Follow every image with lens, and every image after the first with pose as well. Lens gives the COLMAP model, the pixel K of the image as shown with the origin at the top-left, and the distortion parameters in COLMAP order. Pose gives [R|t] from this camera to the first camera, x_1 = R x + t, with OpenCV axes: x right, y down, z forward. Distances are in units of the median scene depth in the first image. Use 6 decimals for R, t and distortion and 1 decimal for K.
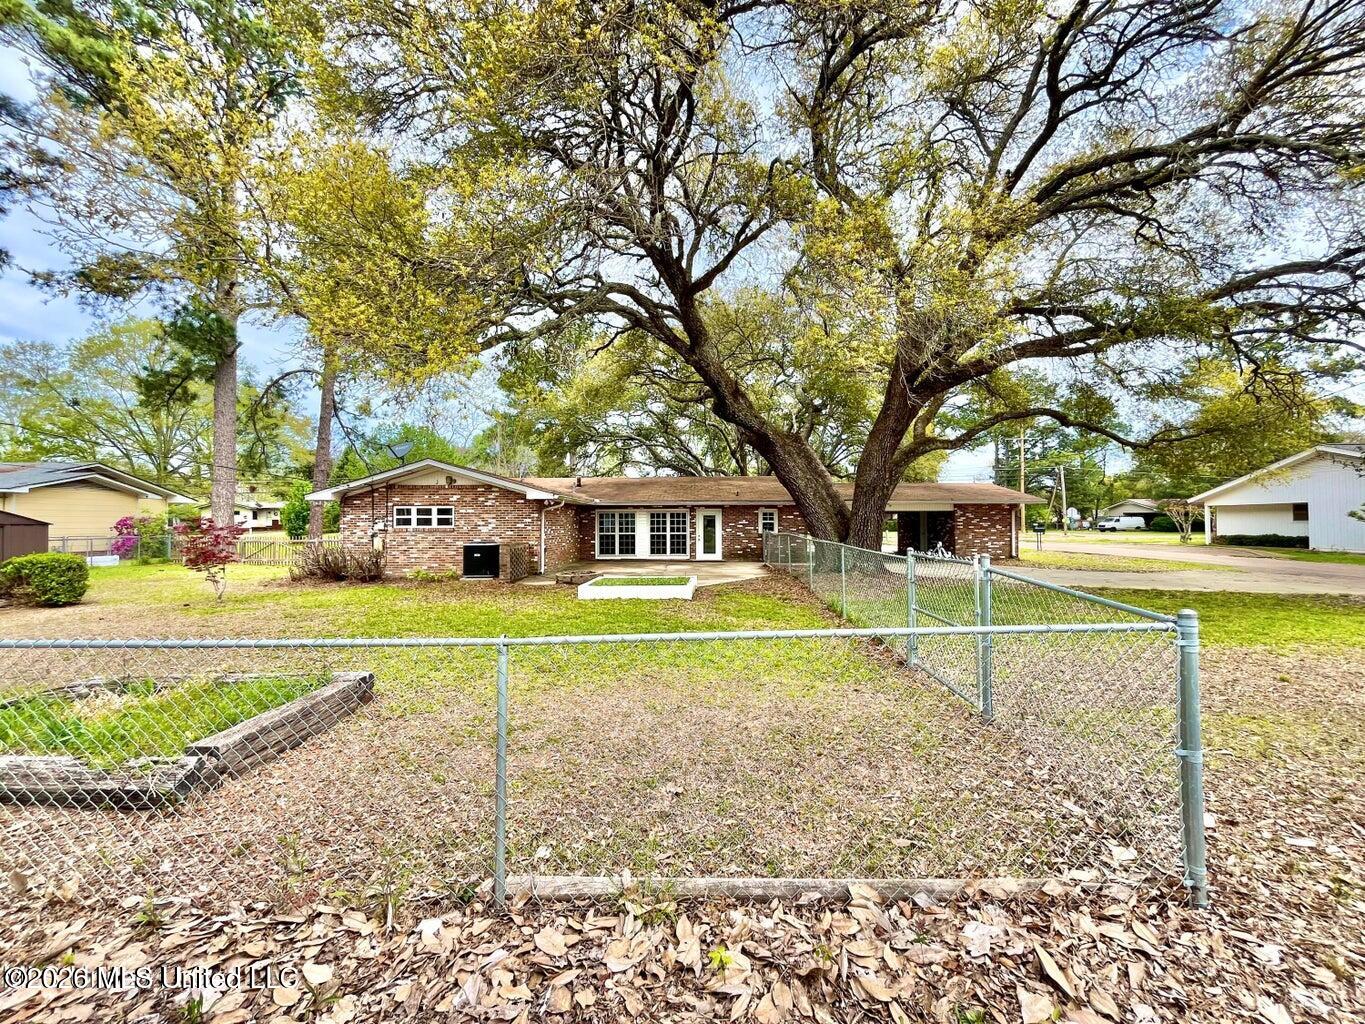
lens RADIAL K [[556.9, 0, 682.5], [0, 556.9, 512.0], [0, 0, 1]] dist [-0.003890, -0.000986]
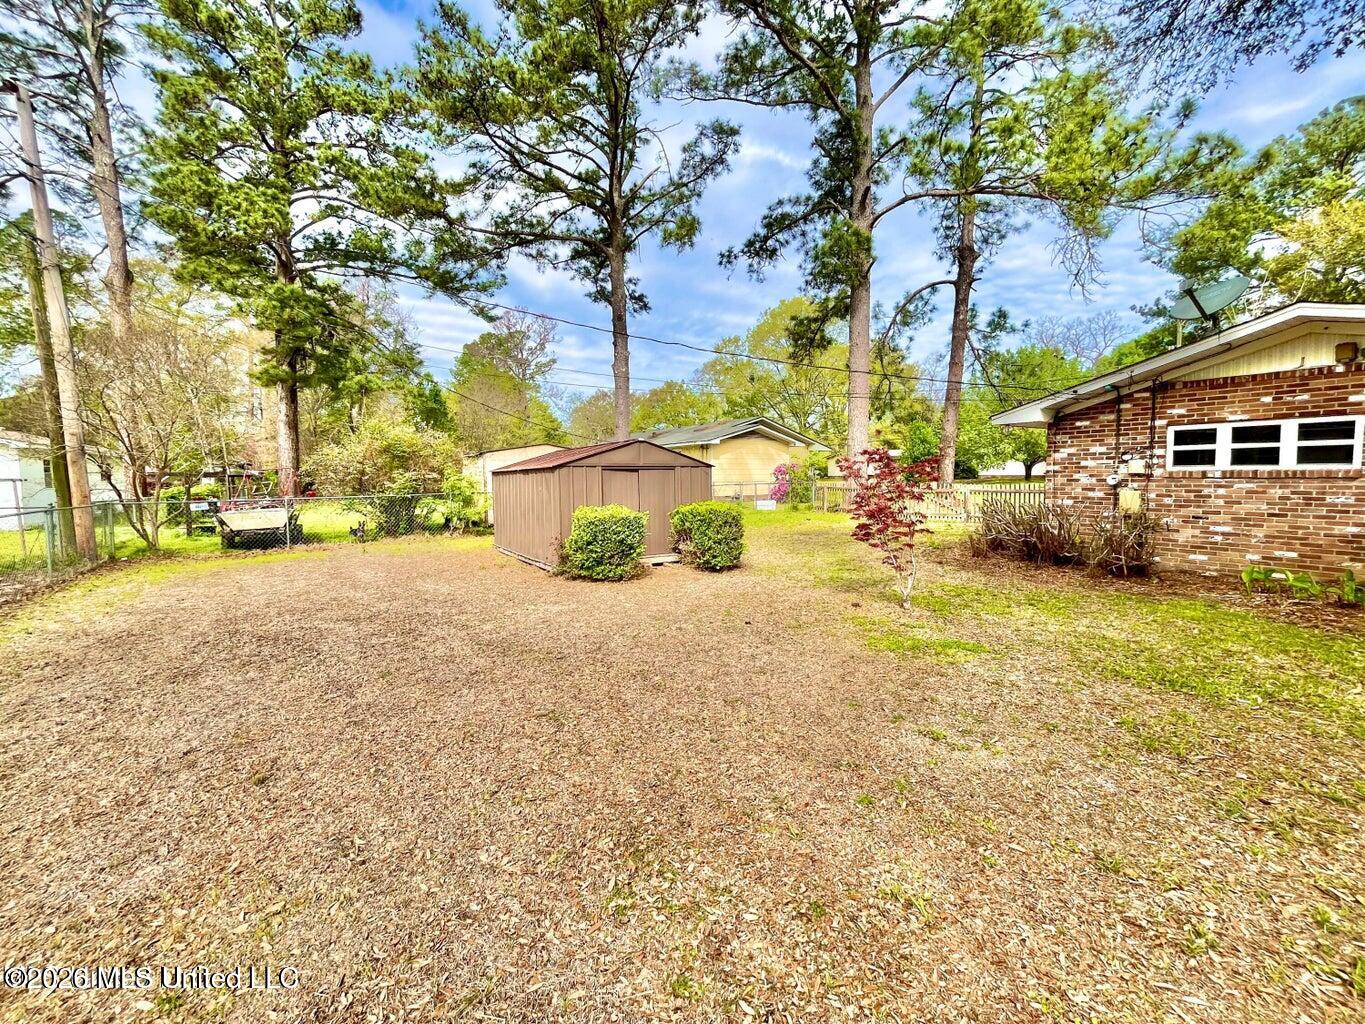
lens RADIAL K [[556.9, 0, 682.5], [0, 556.9, 512.0], [0, 0, 1]] dist [-0.003890, -0.000986]
pose [[0.570900, 0.054633, -0.819200, -0.232942], [0.022543, 0.996364, 0.082159, 0.009904], [0.820710, -0.065372, 0.567593, 0.234137]]
